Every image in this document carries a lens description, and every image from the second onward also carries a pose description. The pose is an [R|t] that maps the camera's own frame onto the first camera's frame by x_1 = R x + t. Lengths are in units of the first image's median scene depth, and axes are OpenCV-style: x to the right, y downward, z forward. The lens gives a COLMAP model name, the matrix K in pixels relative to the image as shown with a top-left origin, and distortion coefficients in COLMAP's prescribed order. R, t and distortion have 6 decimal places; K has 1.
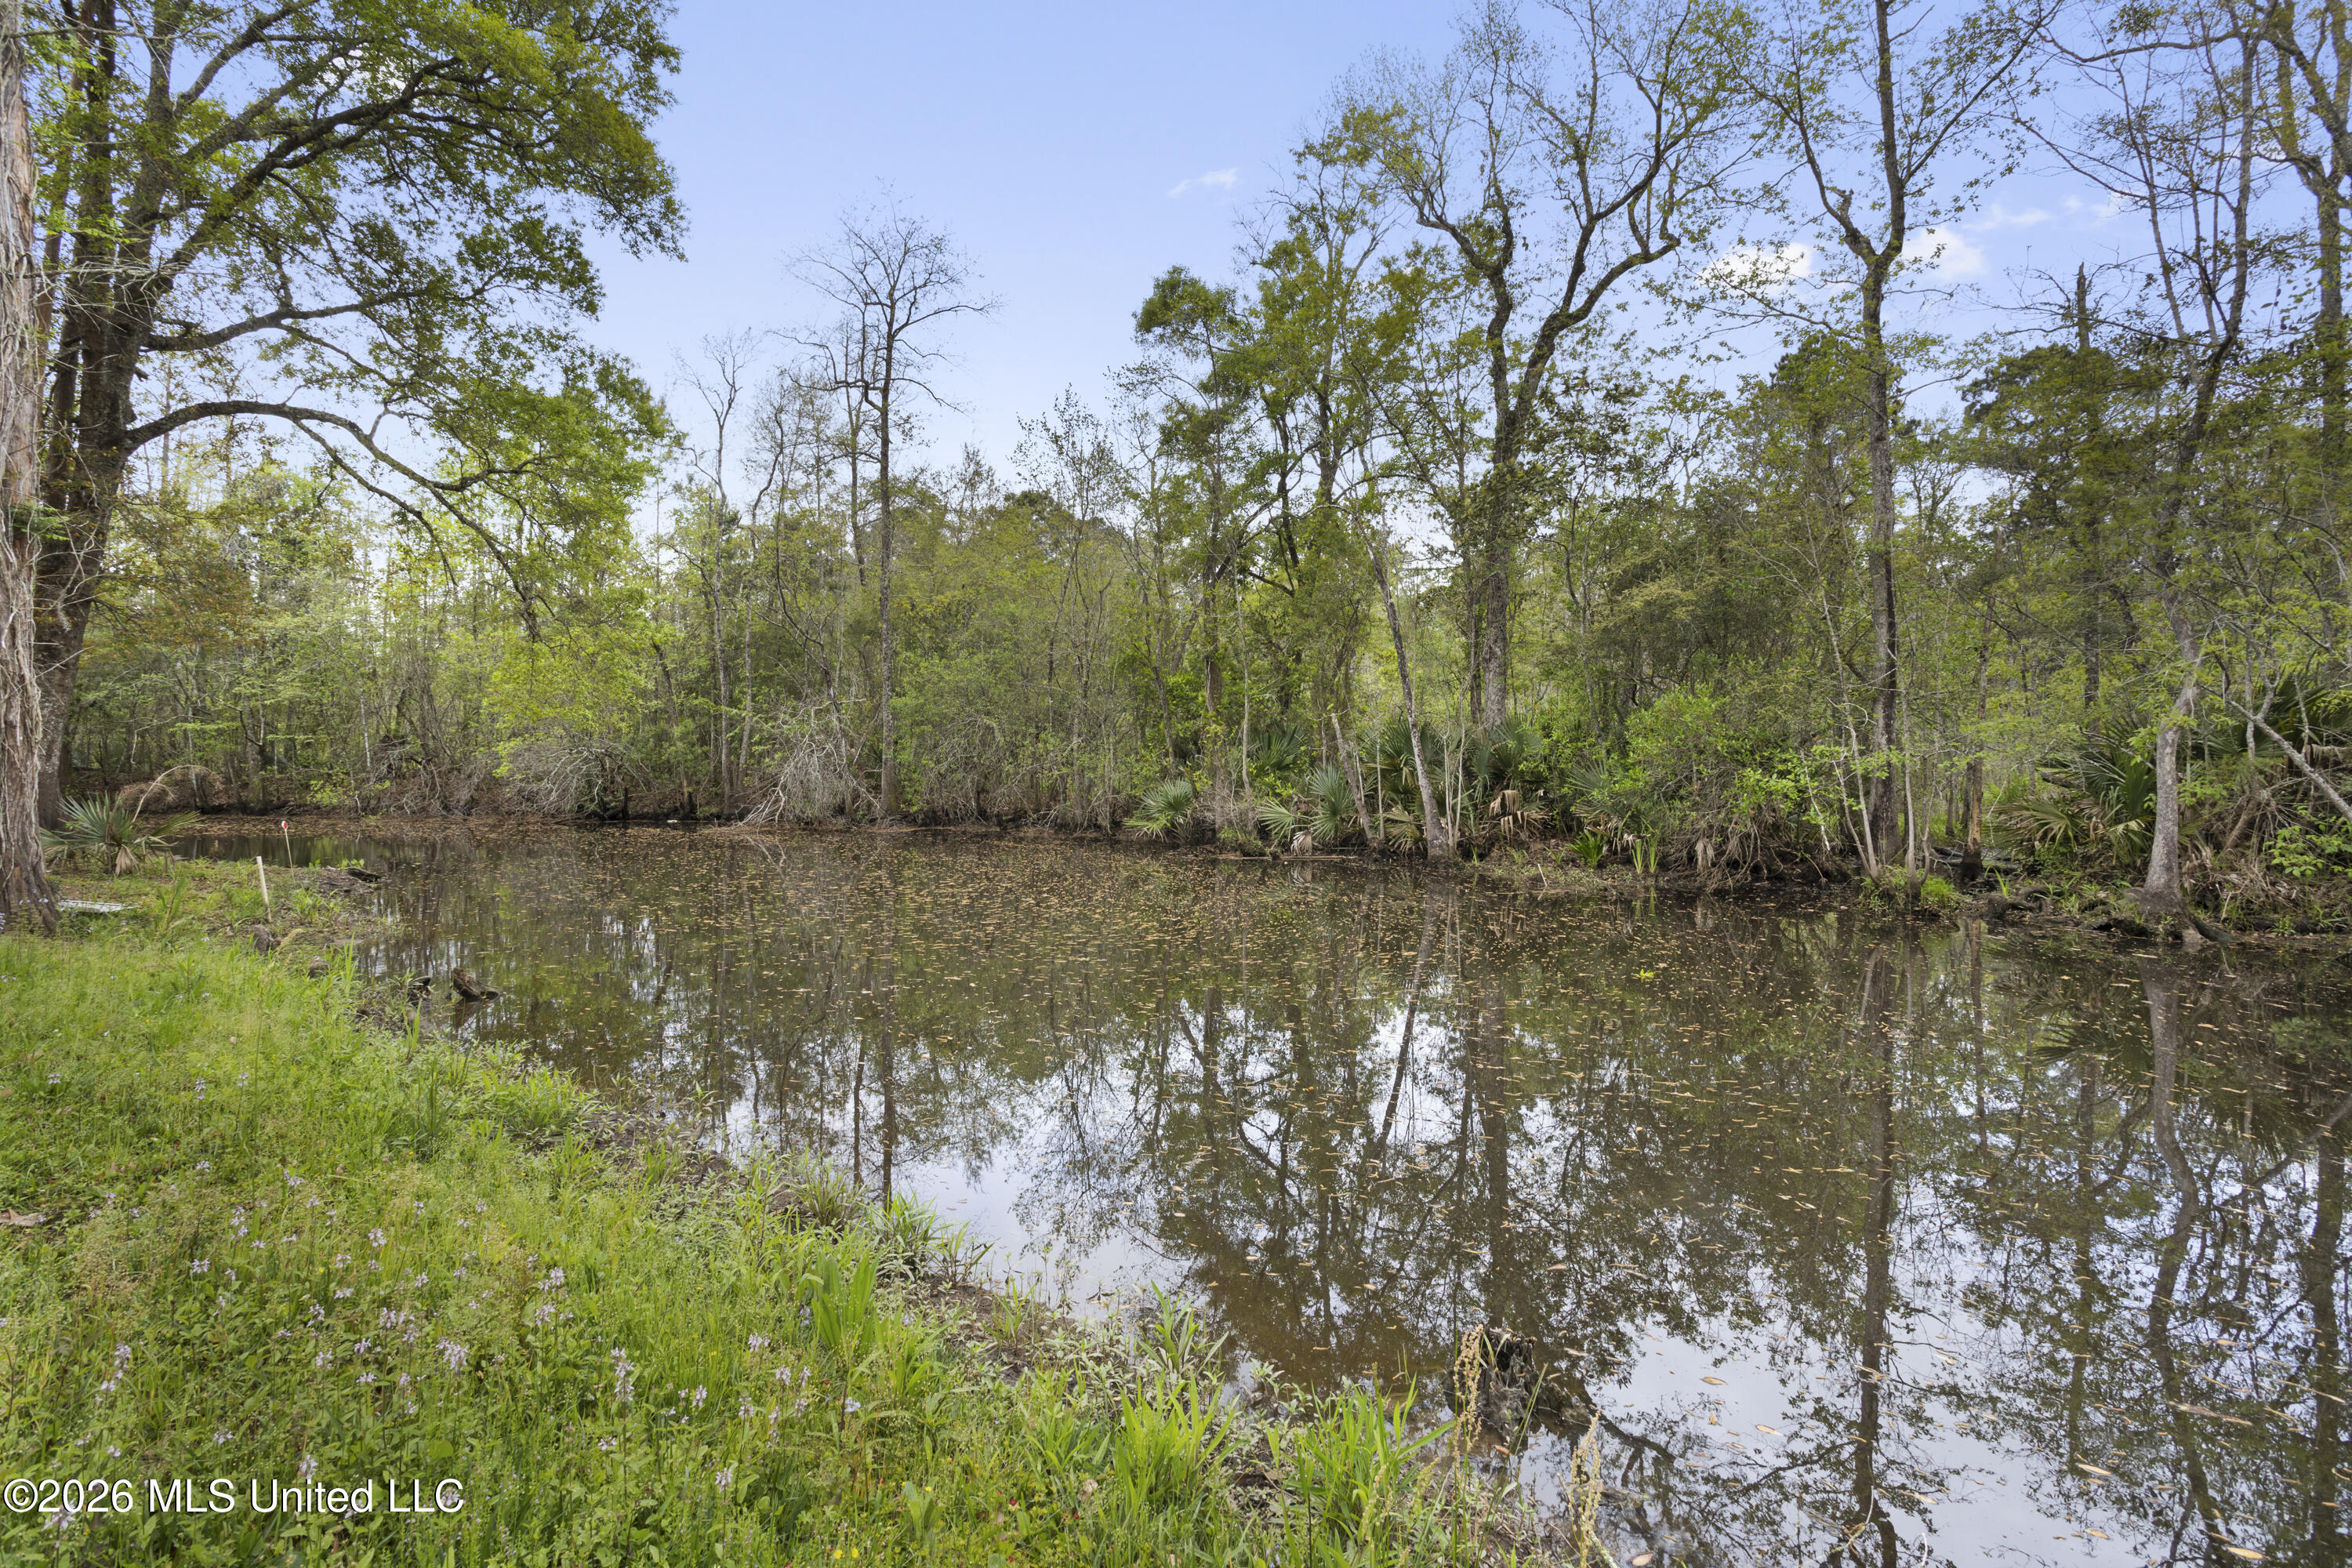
lens RADIAL K [[1131.2, 0, 1166.9], [0, 1131.2, 765.3], [0, 0, 1]] dist [-0.047463, 0.031706]
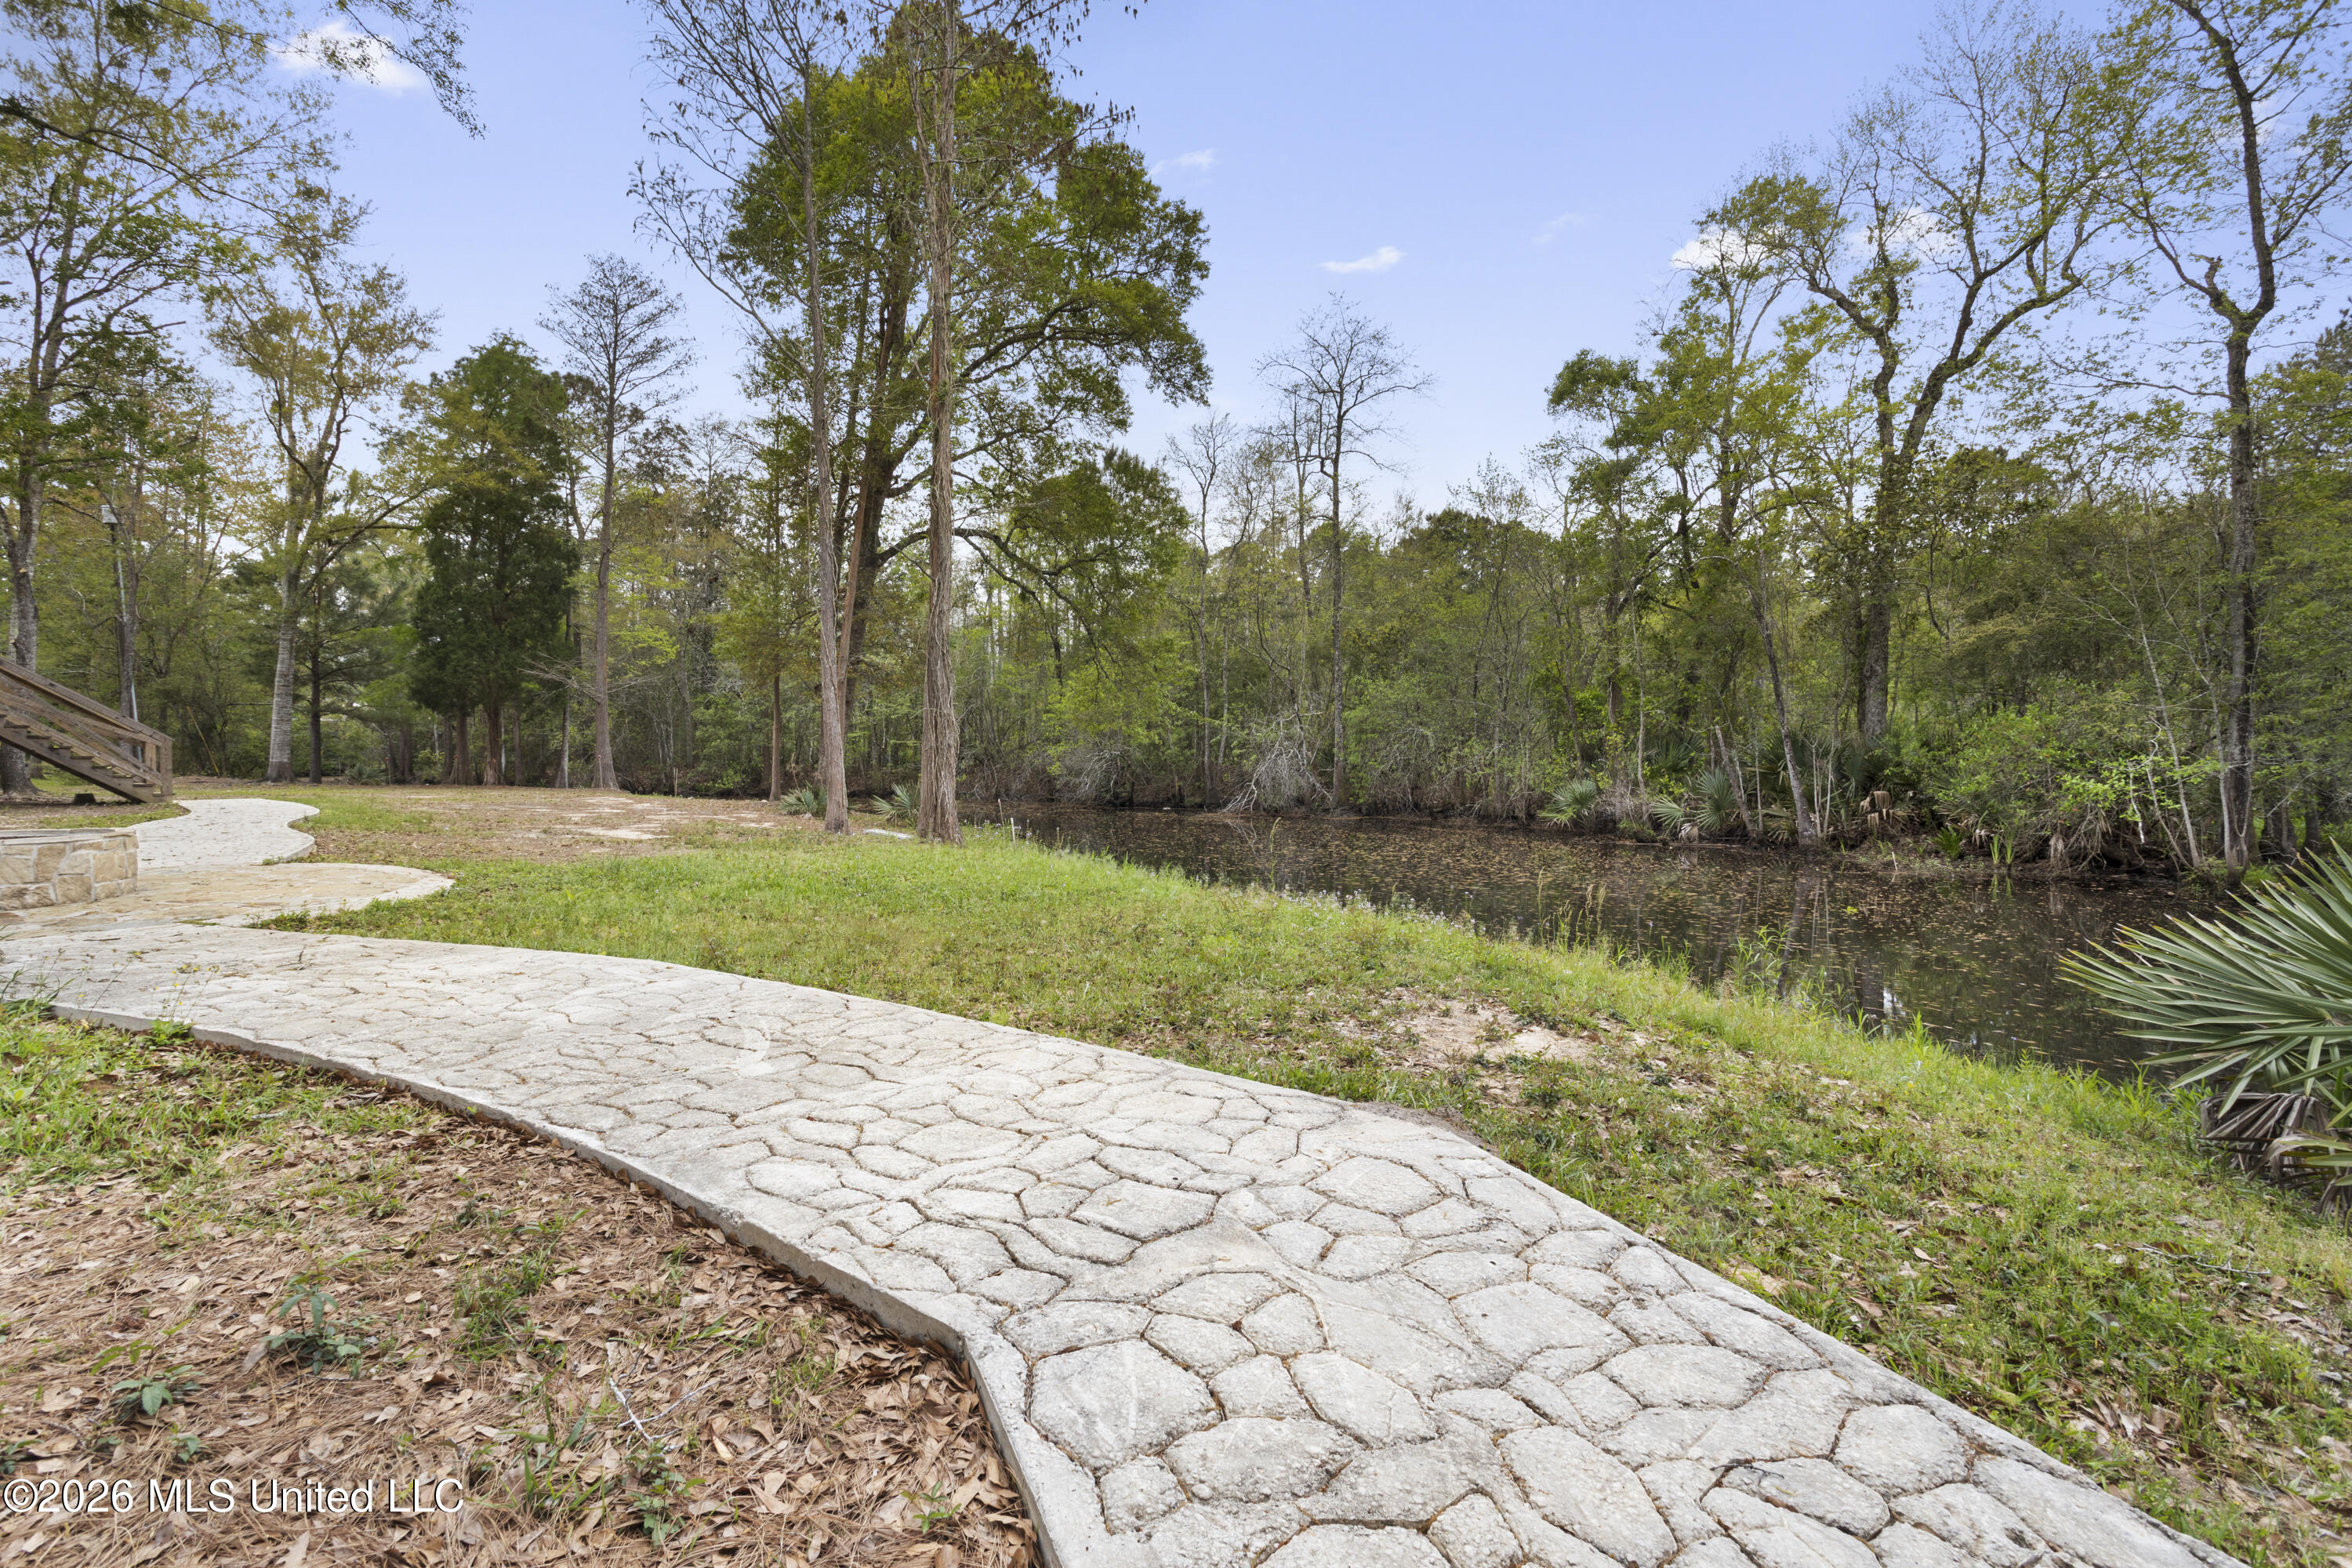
lens RADIAL K [[1131.2, 0, 1166.9], [0, 1131.2, 765.3], [0, 0, 1]] dist [-0.047463, 0.031706]
pose [[0.935805, 0.005507, -0.352475, 0.015748], [-0.004902, 0.999985, 0.002611, -0.003239], [0.352484, -0.000716, 0.935817, -0.275515]]
